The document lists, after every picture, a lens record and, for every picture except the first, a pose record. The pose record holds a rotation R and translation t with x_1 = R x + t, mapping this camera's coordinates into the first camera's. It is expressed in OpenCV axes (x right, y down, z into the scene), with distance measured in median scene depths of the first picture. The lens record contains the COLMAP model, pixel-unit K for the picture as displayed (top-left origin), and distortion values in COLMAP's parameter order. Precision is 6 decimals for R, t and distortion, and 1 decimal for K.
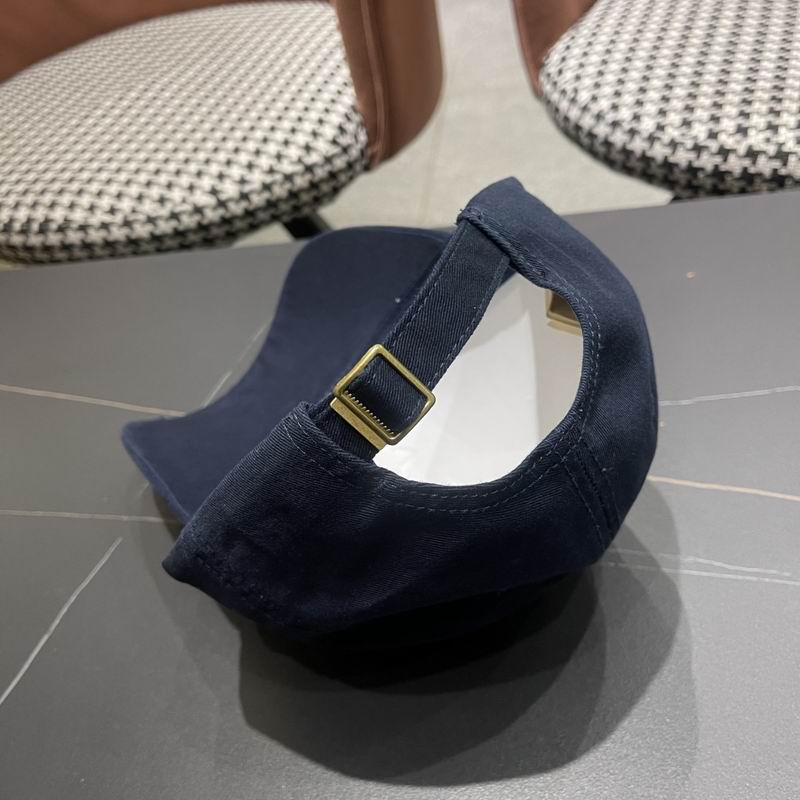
lens RADIAL K [[851.8, 0, 395.9], [0, 851.8, 402.5], [0, 0, 1]] dist [0.018158, 0.000000]
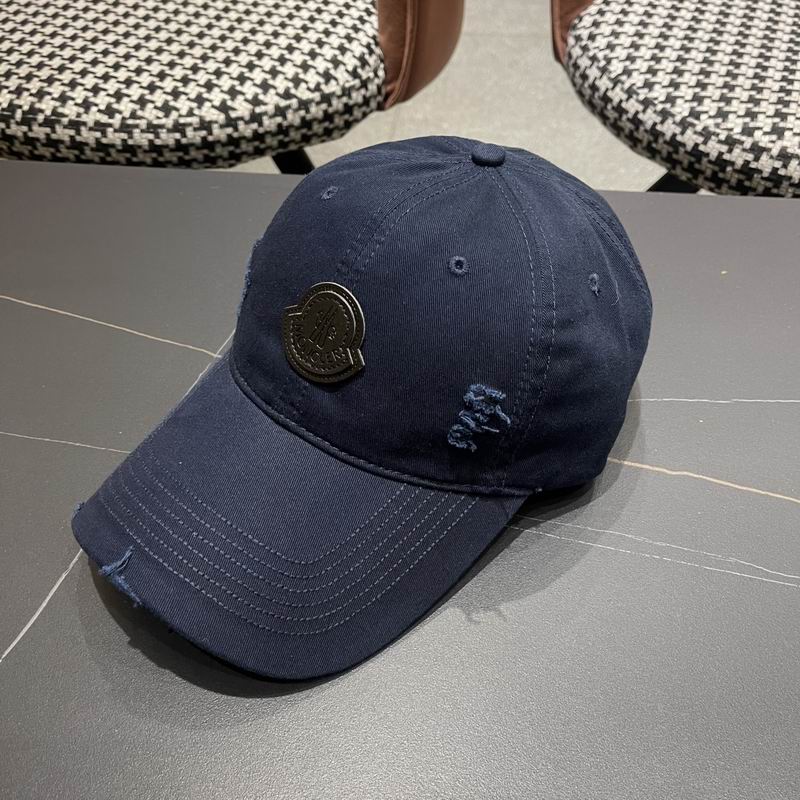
lens RADIAL K [[851.8, 0, 393.9], [0, 851.8, 411.5], [0, 0, 1]] dist [0.018158, 0.000000]
pose [[0.985901, 0.111554, 0.124718, -0.108963], [-0.121563, 0.989691, 0.075729, -0.011517], [-0.114984, -0.089822, 0.989298, 0.024172]]
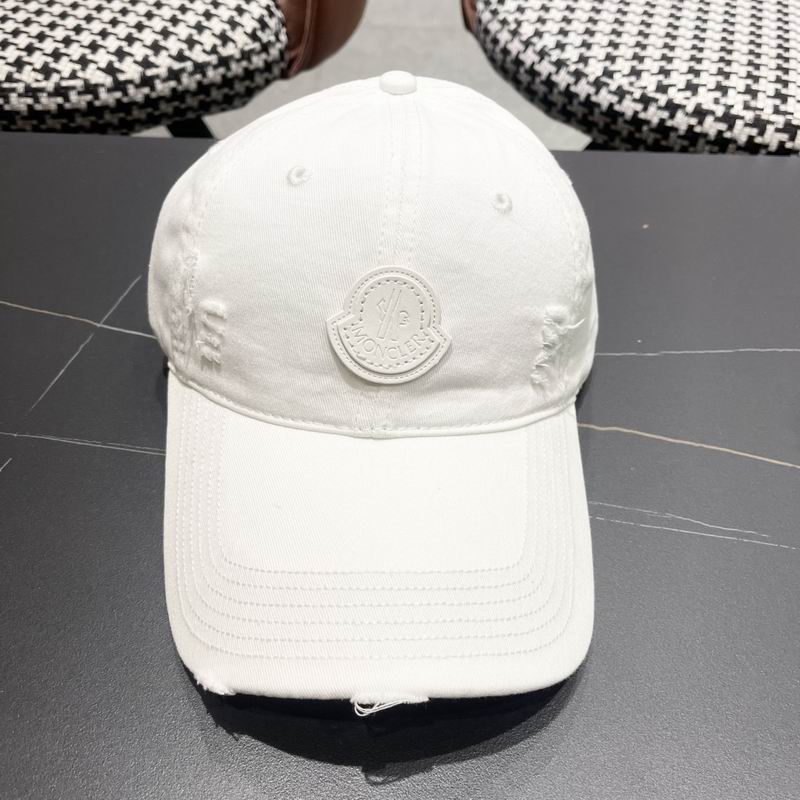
lens RADIAL K [[851.8, 0, 400.9], [0, 851.8, 407.3], [0, 0, 1]] dist [0.018158, 0.000000]
pose [[0.975193, 0.075152, 0.208211, -0.081899], [-0.087550, 0.994855, 0.050971, 0.021663], [-0.203309, -0.067935, 0.976755, 0.073887]]
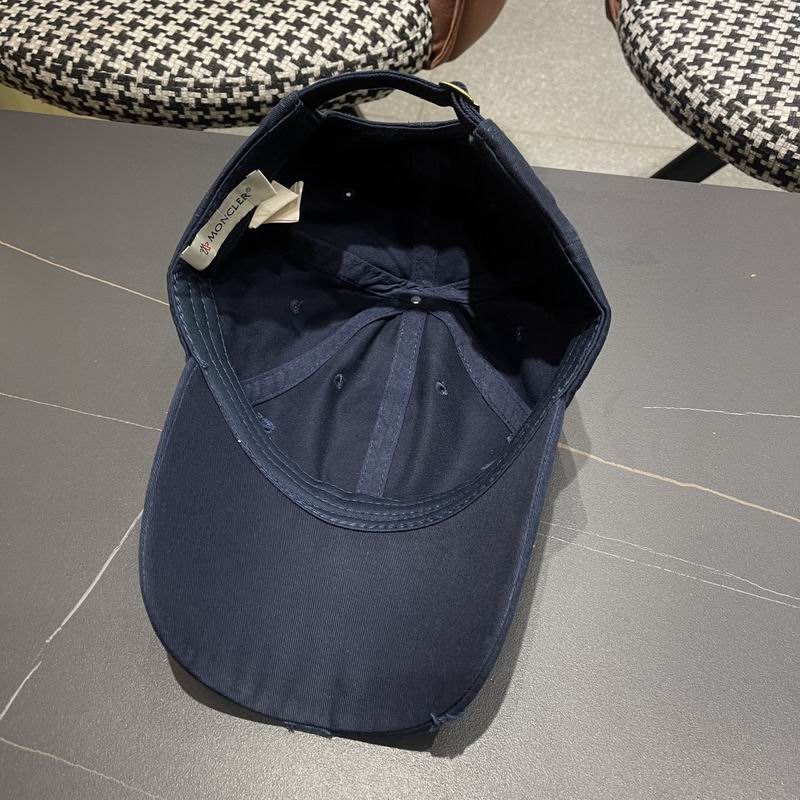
lens RADIAL K [[851.8, 0, 391.5], [0, 851.8, 405.1], [0, 0, 1]] dist [0.018158, 0.000000]
pose [[0.982708, 0.151918, 0.105857, -0.125088], [-0.169626, 0.967854, 0.185704, -0.084991], [-0.074242, -0.200449, 0.976887, -0.002740]]
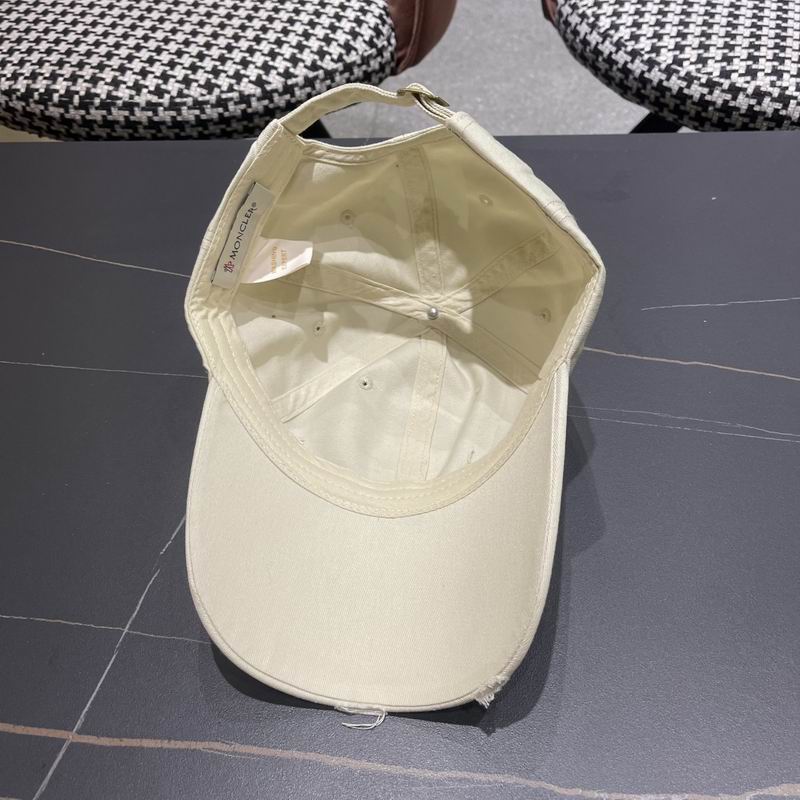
lens RADIAL K [[851.8, 0, 392.5], [0, 851.8, 409.7], [0, 0, 1]] dist [0.018158, 0.000000]
pose [[0.988051, 0.035929, 0.149882, -0.194159], [-0.053762, 0.991713, 0.116685, 0.019859], [-0.144447, -0.123349, 0.981794, -0.099046]]
